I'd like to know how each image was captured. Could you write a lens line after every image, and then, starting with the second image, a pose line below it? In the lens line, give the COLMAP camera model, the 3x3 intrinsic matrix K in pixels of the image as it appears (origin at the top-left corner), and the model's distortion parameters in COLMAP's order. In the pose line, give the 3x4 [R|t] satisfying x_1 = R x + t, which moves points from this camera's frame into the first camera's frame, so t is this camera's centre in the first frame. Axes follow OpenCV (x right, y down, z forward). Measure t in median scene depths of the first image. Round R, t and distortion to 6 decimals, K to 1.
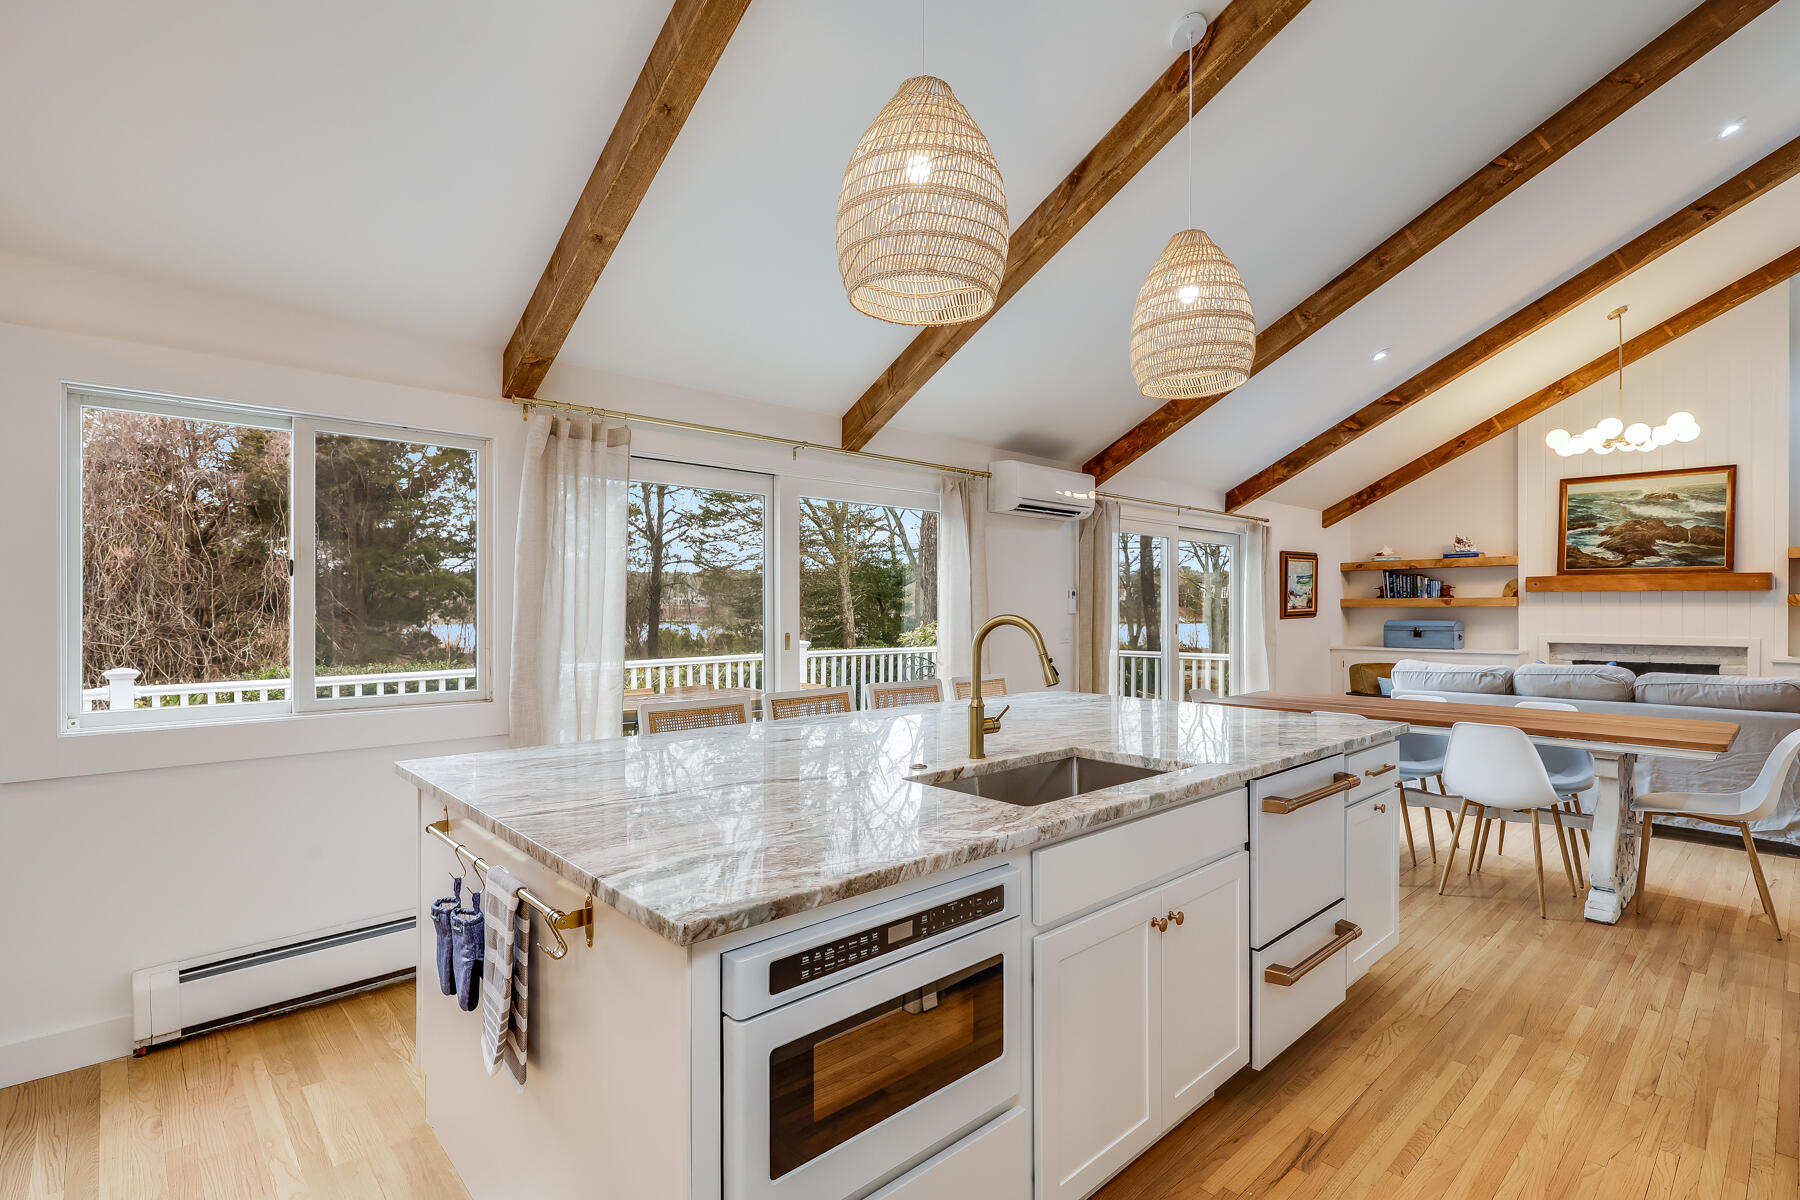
lens RADIAL K [[835.6, 0, 903.0], [0, 835.6, 607.8], [0, 0, 1]] dist [-0.001383, -0.000185]
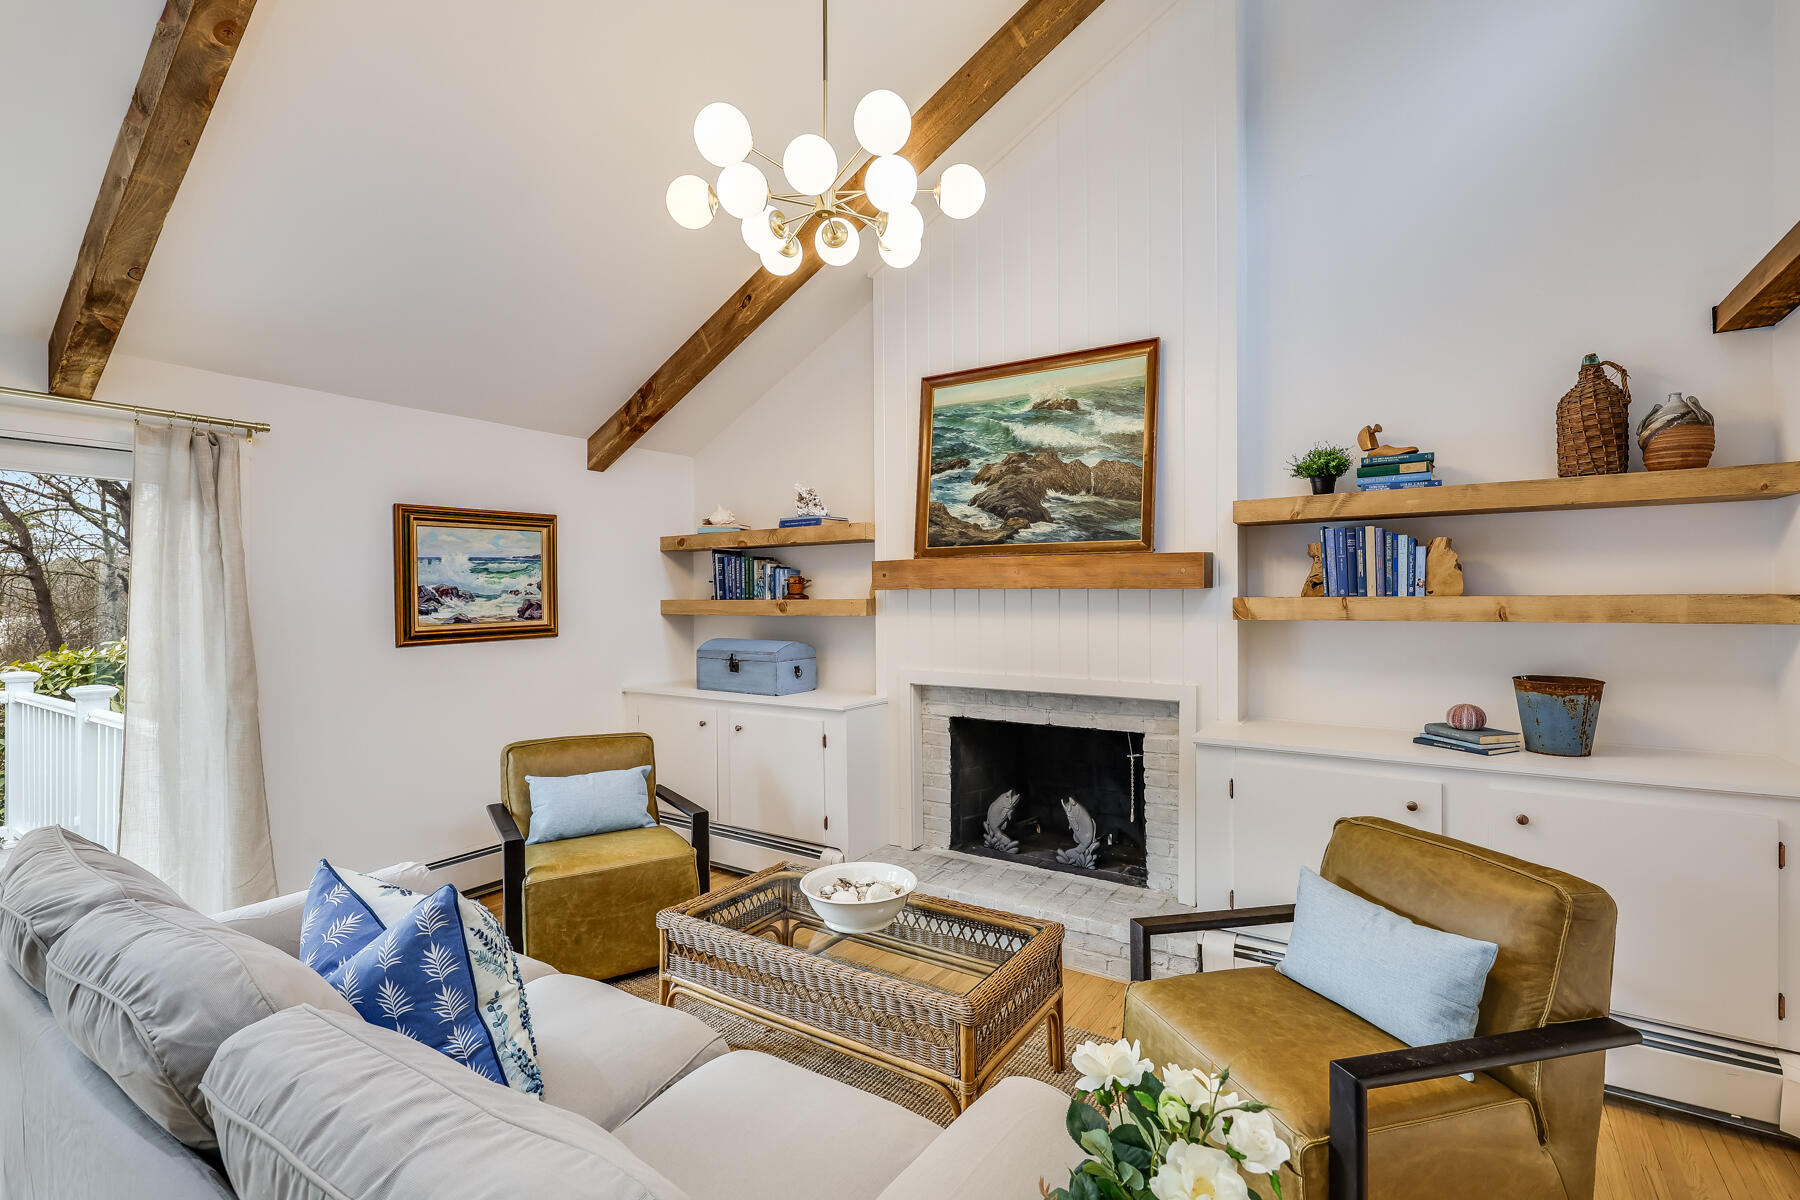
lens RADIAL K [[818.8, 0, 900.0], [0, 818.8, 600.0], [0, 0, 1]] dist [0.000860, 0.000033]
pose [[0.971847, -0.005400, 0.235550, 0.665443], [0.004617, 0.999982, 0.003877, -0.015061], [-0.235567, -0.002680, 0.971854, 0.507918]]
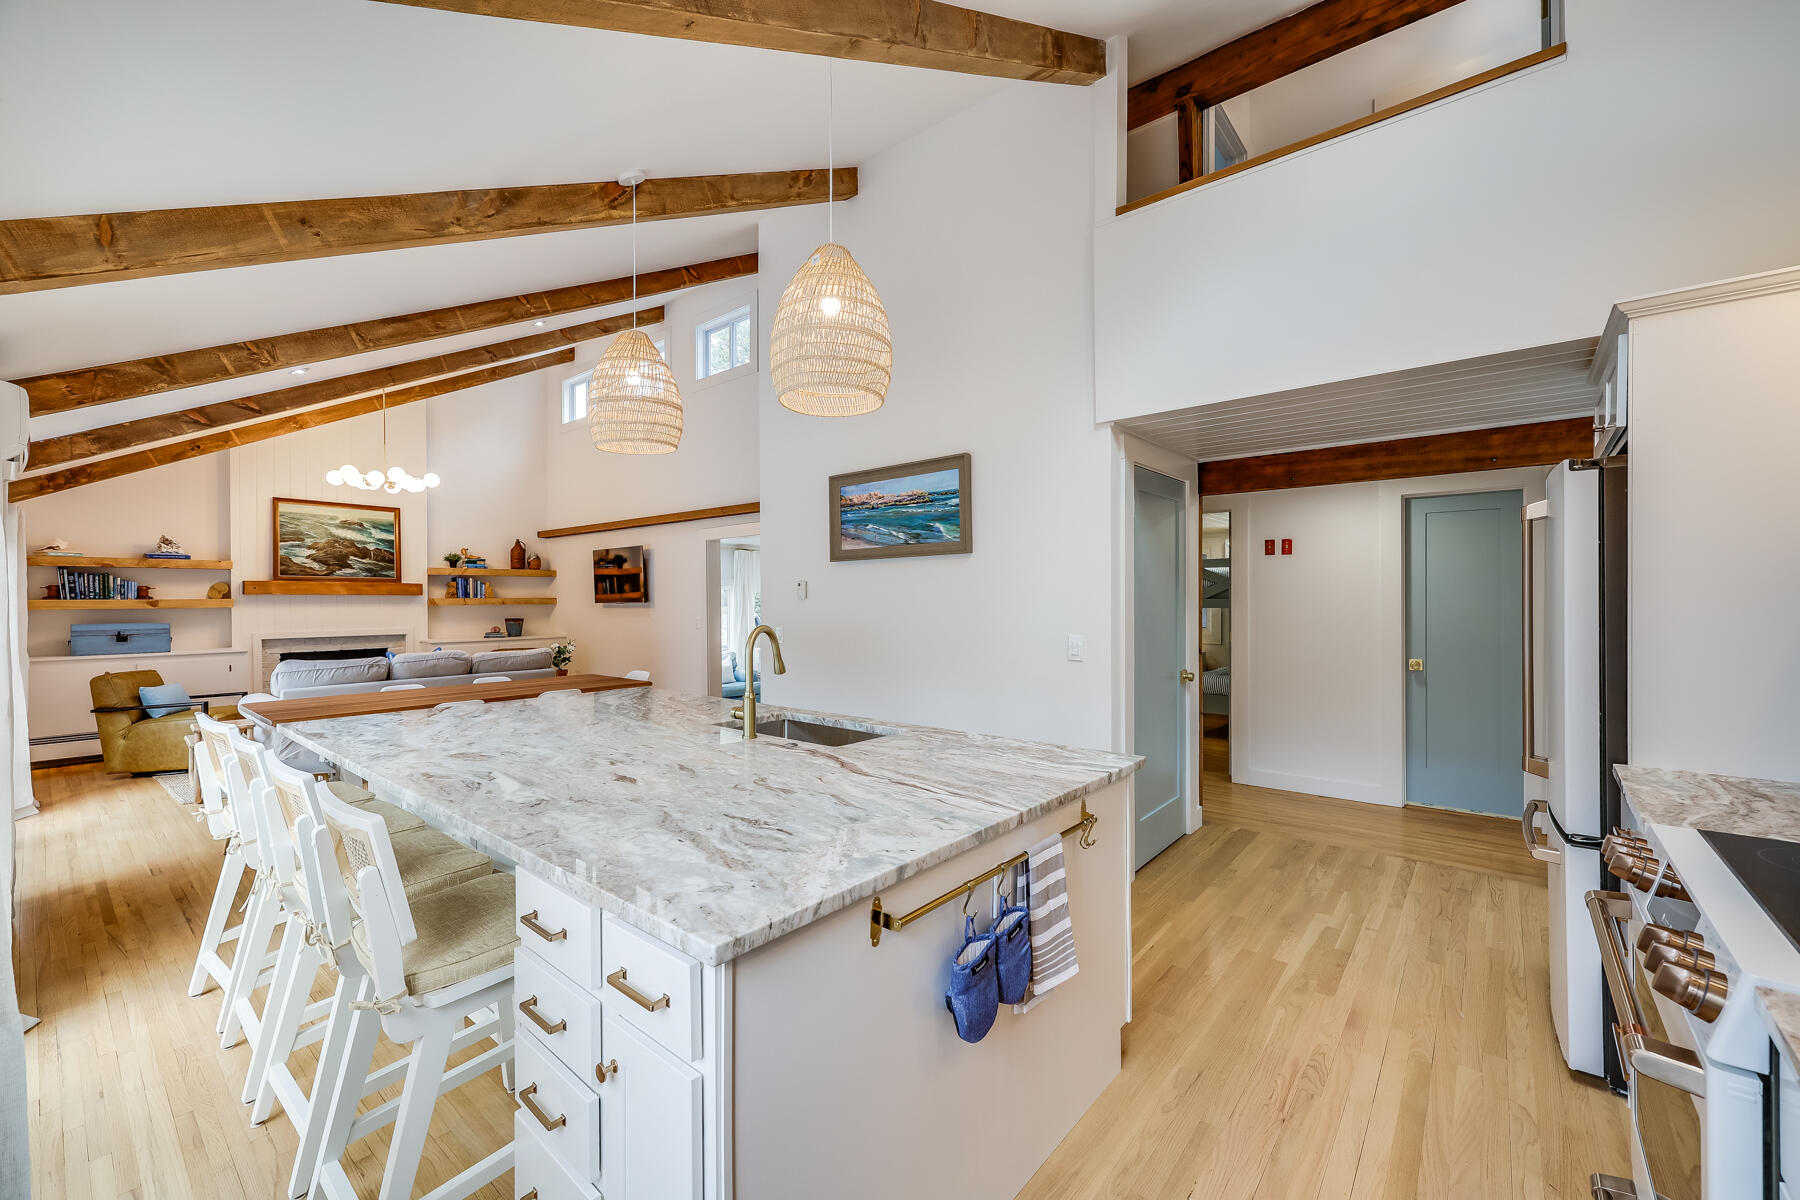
lens RADIAL K [[724.0, 0, 900.0], [0, 724.0, 600.0], [0, 0, 1]] dist [-0.001662, -0.000131]
pose [[-0.138614, -0.000984, 0.990346, -0.328758], [0.003302, 0.999993, 0.001456, -0.010663], [-0.990341, 0.003472, -0.138610, 0.288706]]
